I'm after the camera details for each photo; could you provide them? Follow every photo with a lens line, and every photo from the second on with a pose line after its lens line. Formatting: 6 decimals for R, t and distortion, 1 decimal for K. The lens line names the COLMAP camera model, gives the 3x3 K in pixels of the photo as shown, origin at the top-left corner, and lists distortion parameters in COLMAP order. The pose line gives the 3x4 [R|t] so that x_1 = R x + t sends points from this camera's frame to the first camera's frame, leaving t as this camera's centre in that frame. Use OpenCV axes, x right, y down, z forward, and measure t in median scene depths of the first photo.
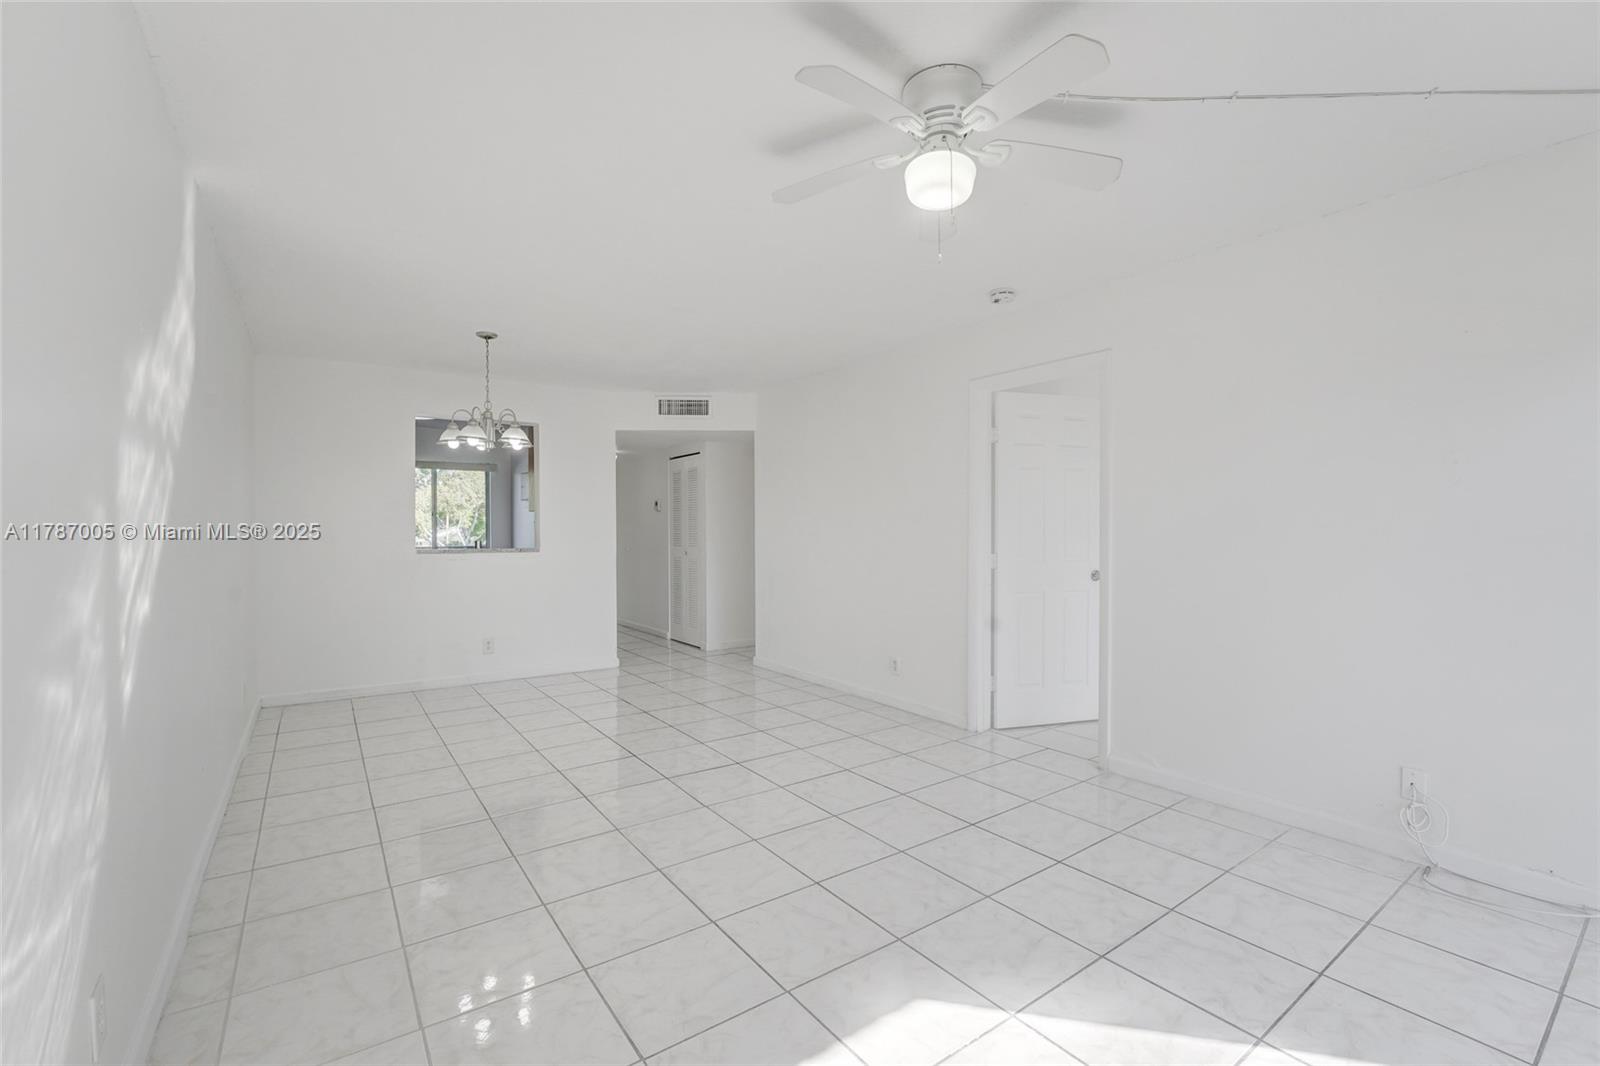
lens RADIAL K [[679.5, 0, 798.6], [0, 679.5, 534.5], [0, 0, 1]] dist [-0.020369, 0.000343]
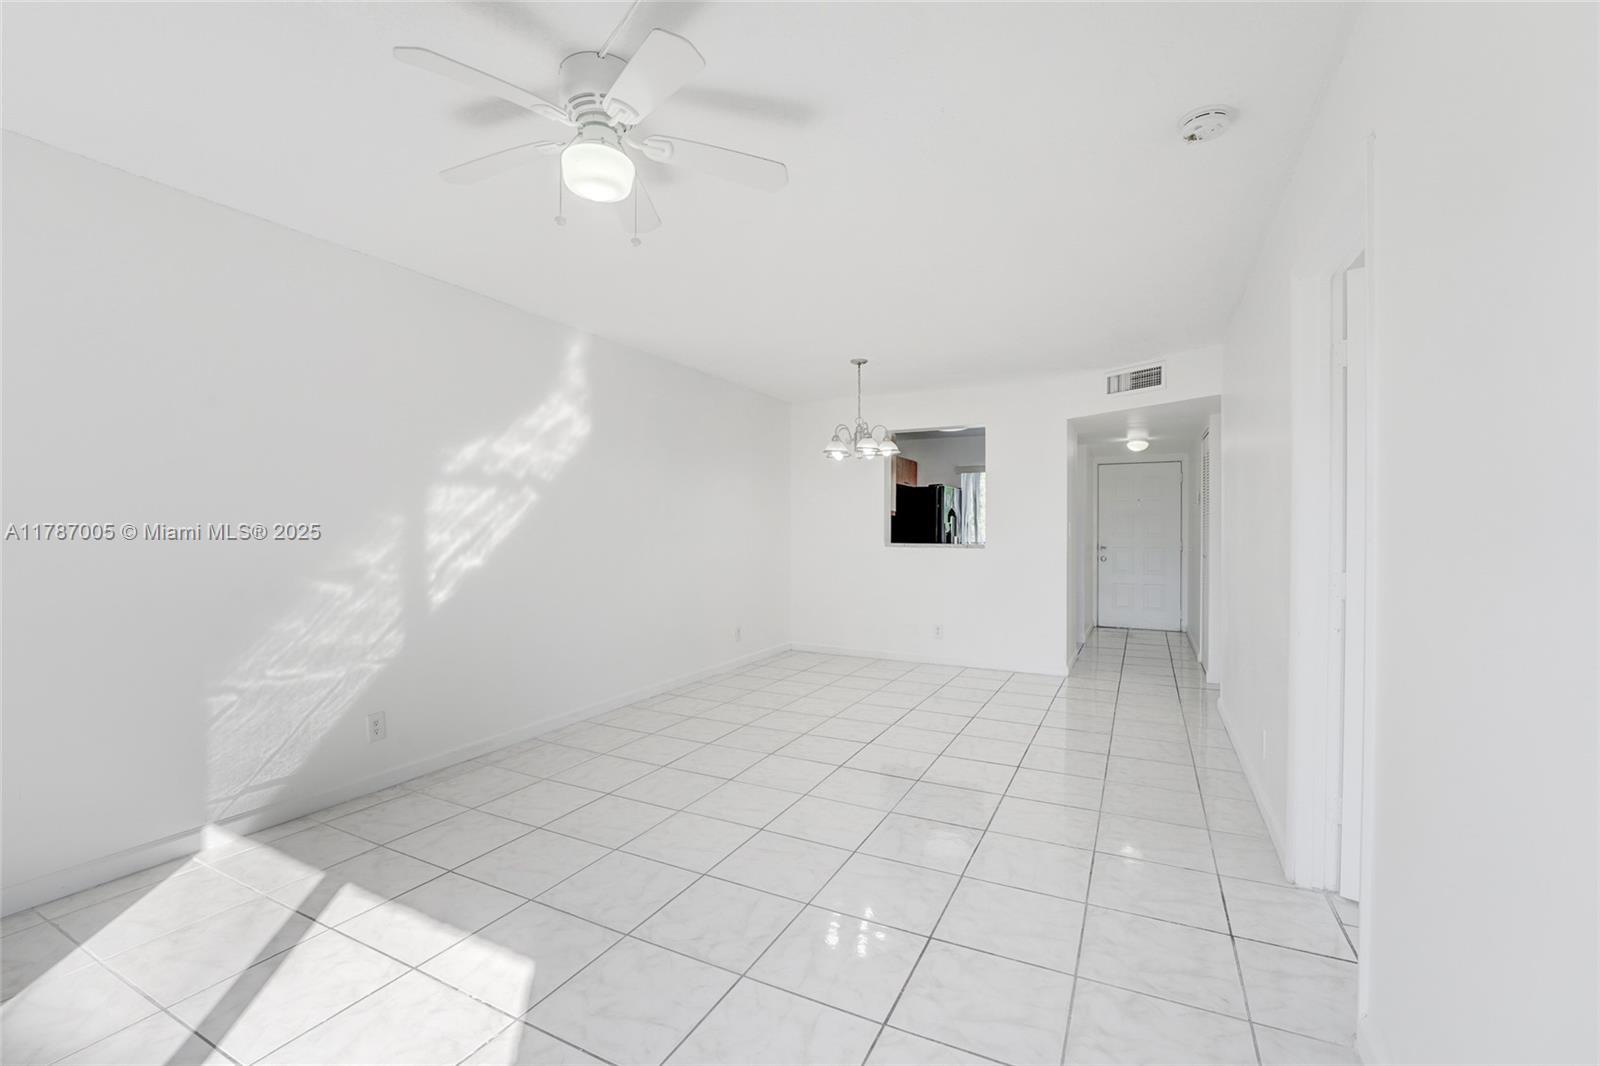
lens RADIAL K [[679.5, 0, 798.6], [0, 679.5, 534.5], [0, 0, 1]] dist [-0.020369, 0.000343]
pose [[0.465776, 0.010501, -0.884841, 0.539606], [-0.006037, 0.999944, 0.008689, -0.003776], [0.884882, 0.001295, 0.465813, 0.354875]]
